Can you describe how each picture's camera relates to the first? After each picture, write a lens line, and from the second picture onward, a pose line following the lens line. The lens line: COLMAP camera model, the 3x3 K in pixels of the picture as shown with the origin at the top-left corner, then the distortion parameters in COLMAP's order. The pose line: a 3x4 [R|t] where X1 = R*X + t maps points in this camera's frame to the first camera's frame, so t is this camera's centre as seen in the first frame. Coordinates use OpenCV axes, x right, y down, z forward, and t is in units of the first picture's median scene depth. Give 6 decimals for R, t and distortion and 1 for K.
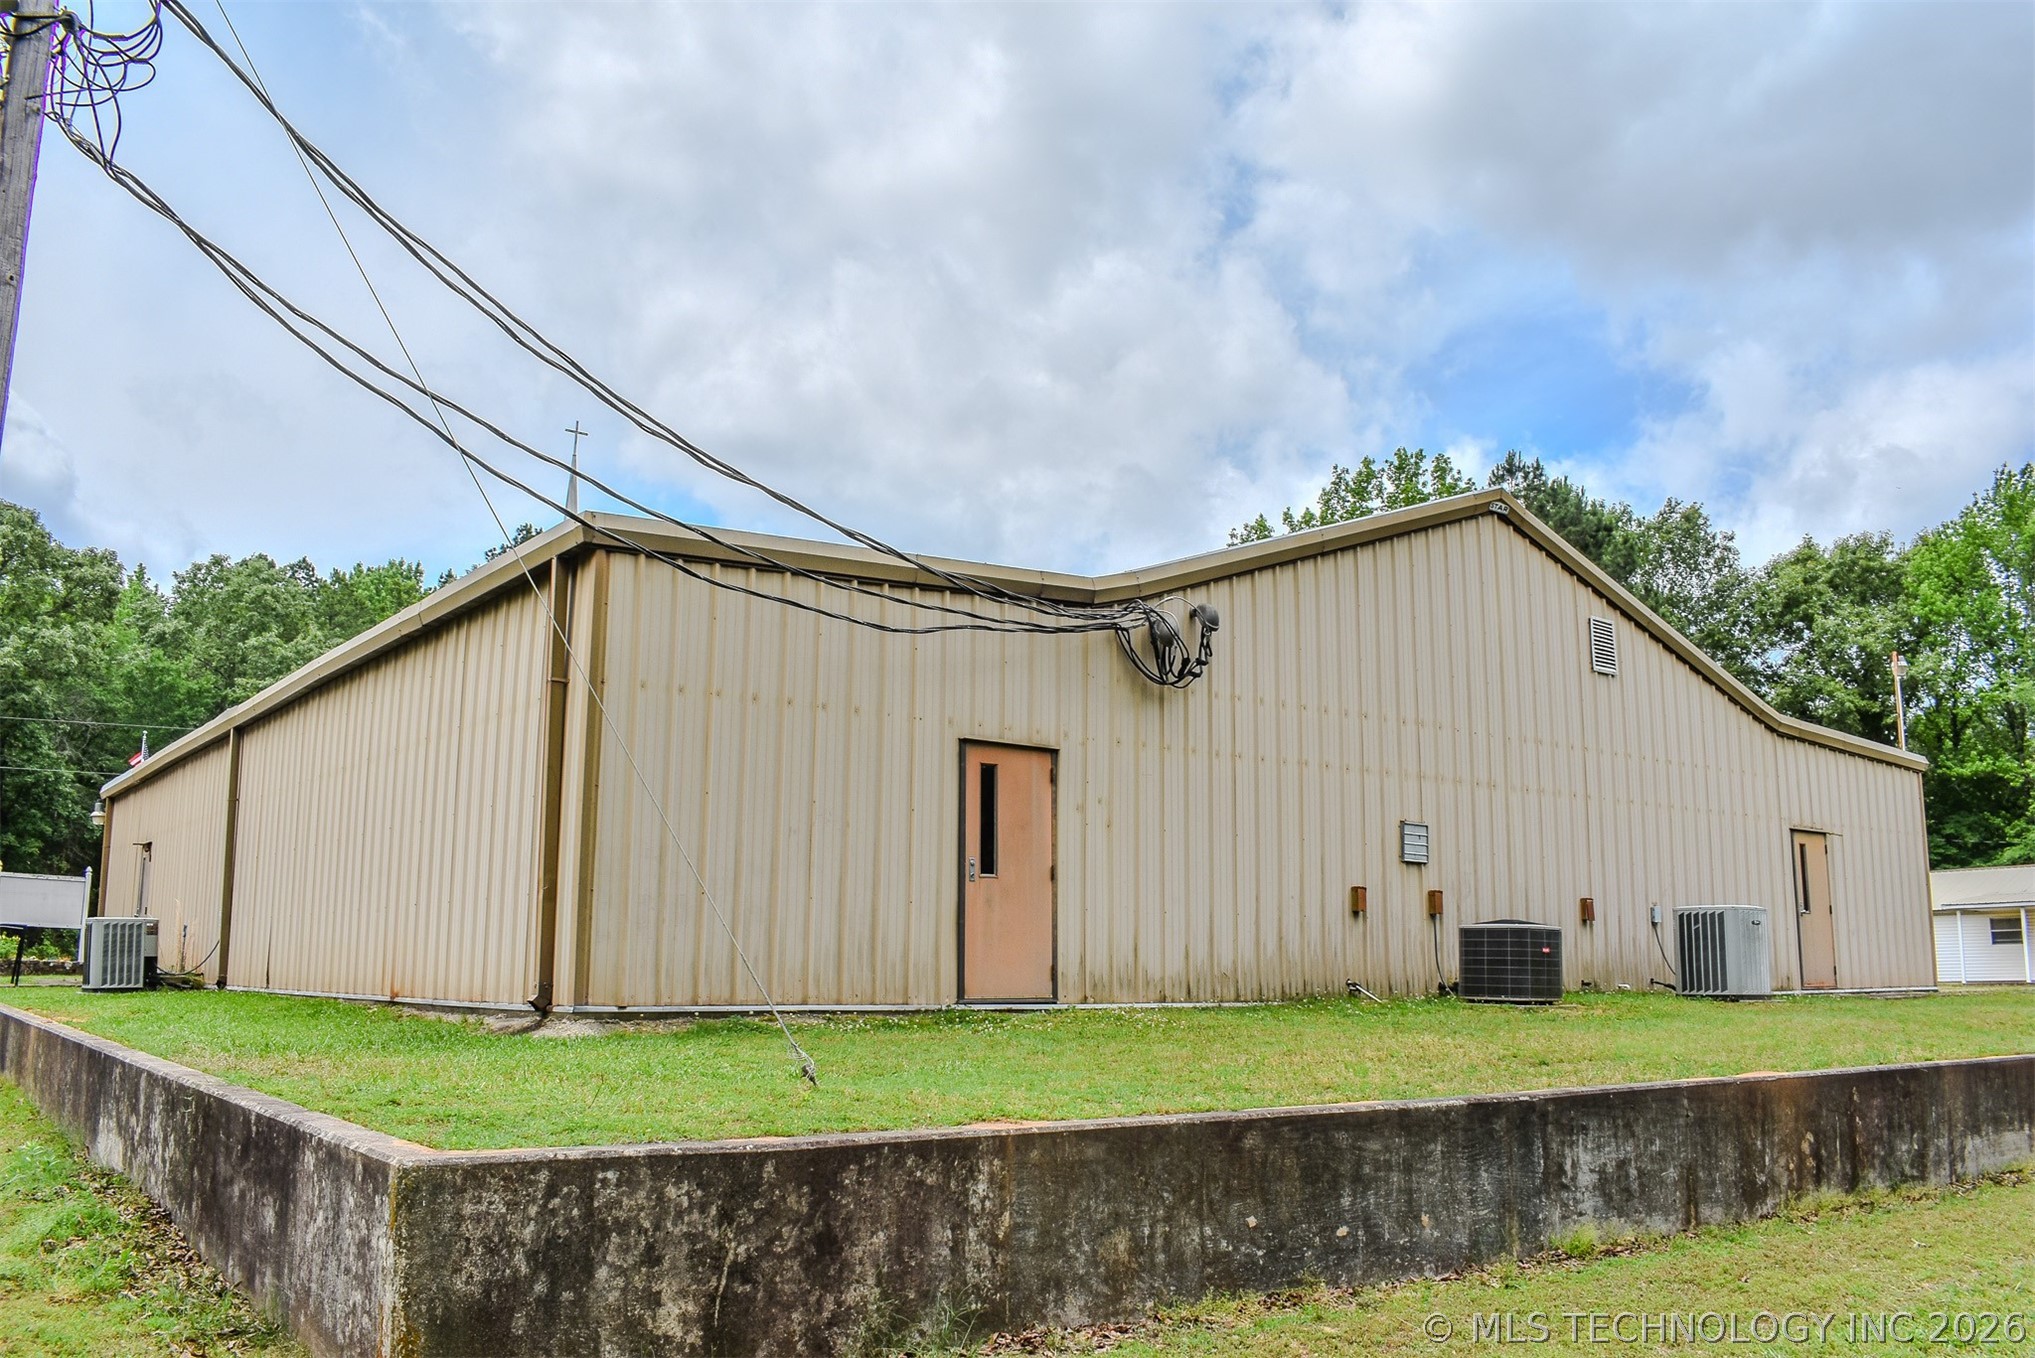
lens RADIAL K [[1623.9, 0, 1017.7], [0, 1623.9, 697.9], [0, 0, 1]] dist [-0.062167, -0.000243]
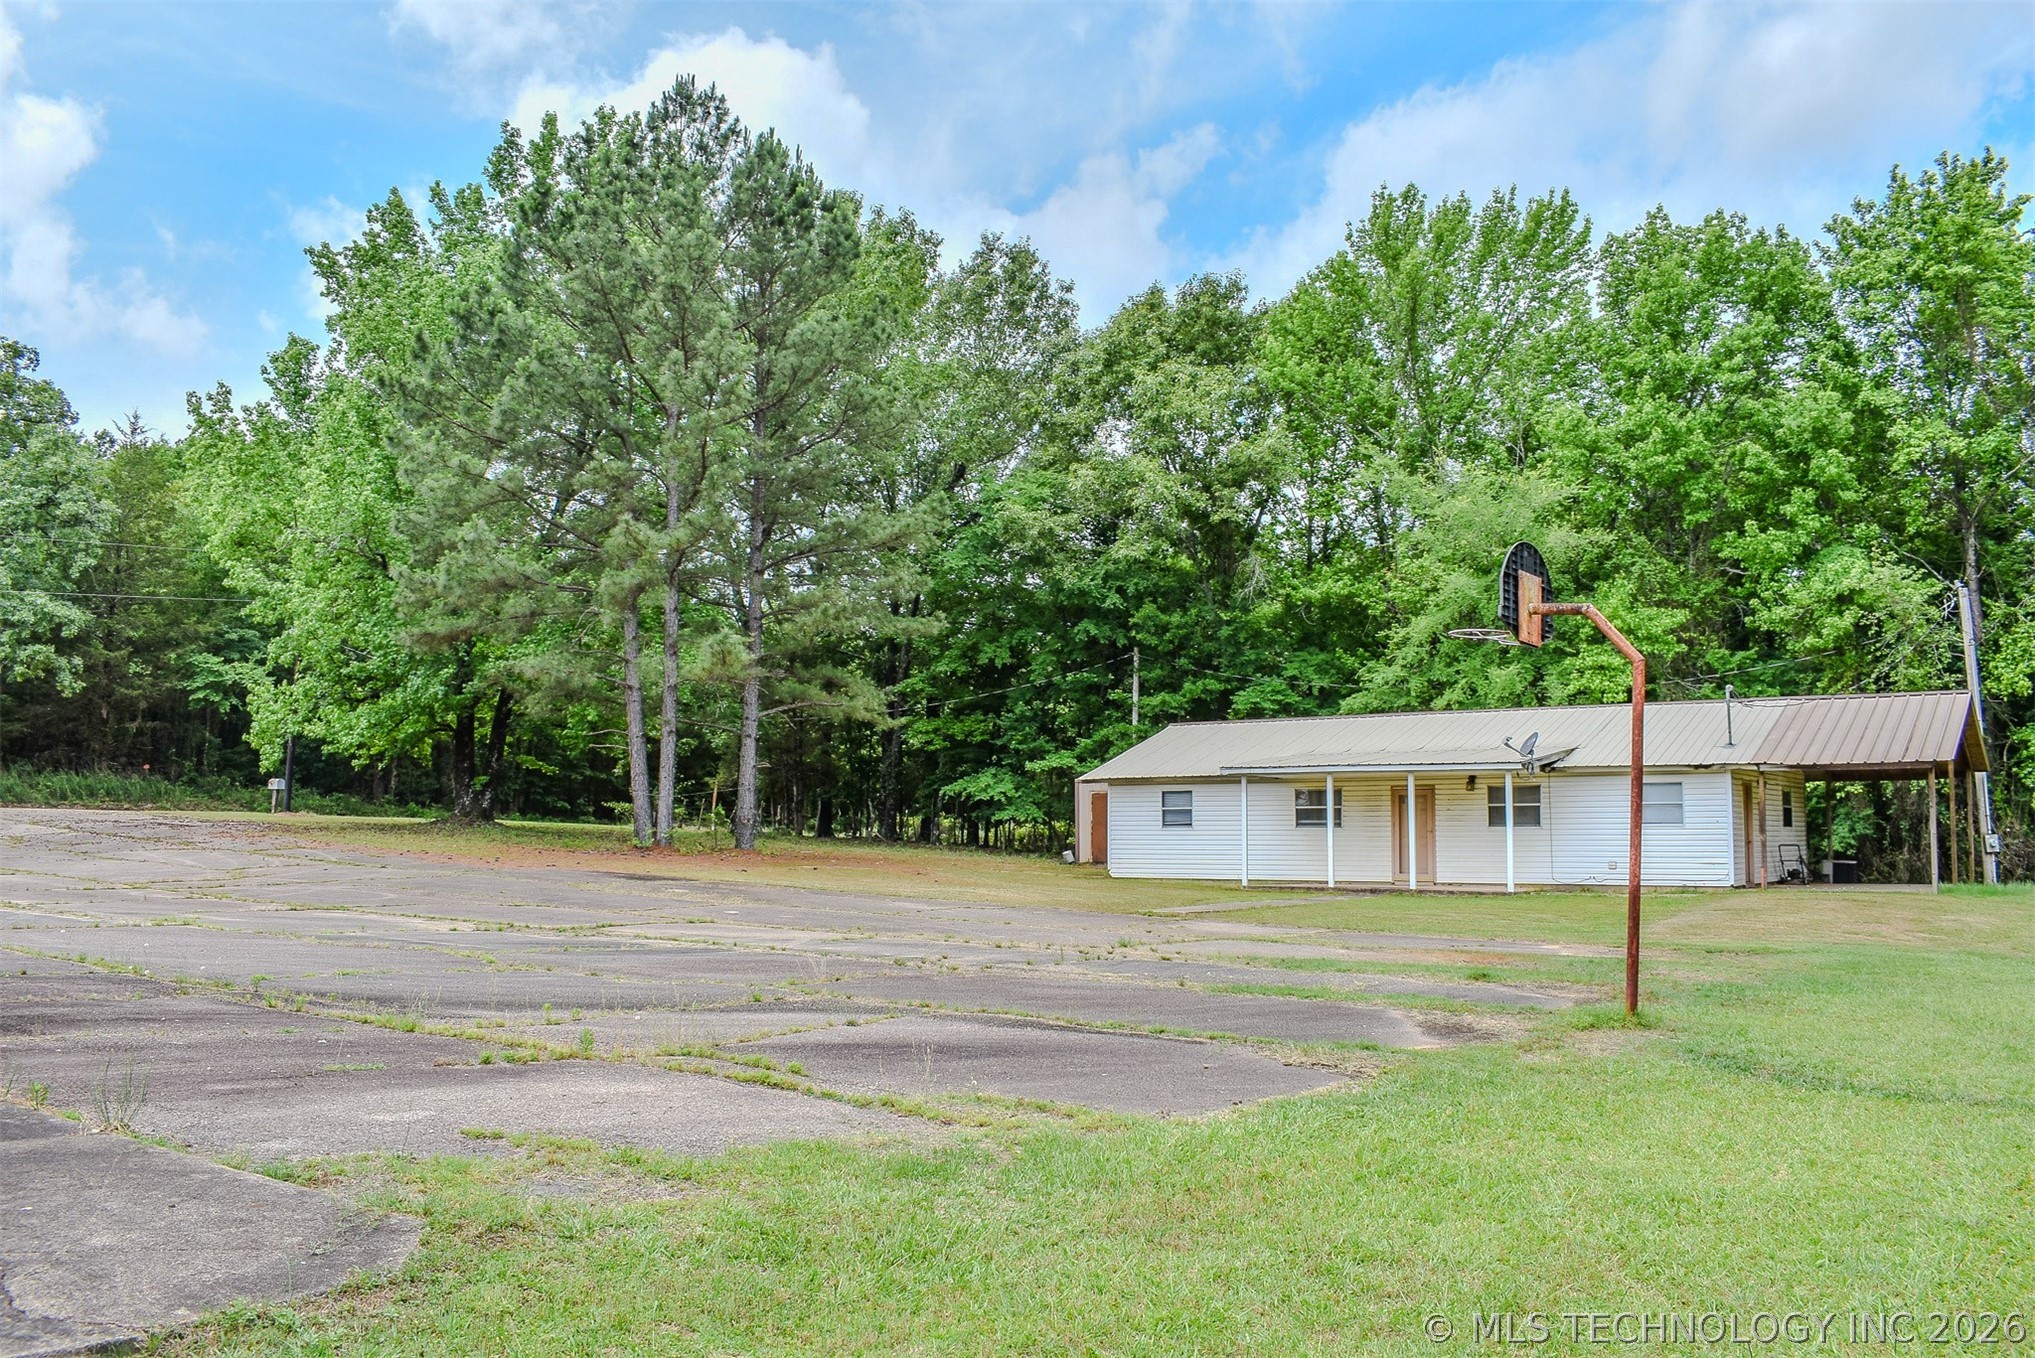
lens RADIAL K [[1665.9, 0, 1017.5], [0, 1665.9, 679.0], [0, 0, 1]] dist [-0.087669, 0.005454]
pose [[0.955085, 0.021986, 0.295514, 0.290732], [-0.044208, 0.996656, 0.068727, 0.049046], [-0.293014, -0.078704, 0.952863, 0.362964]]
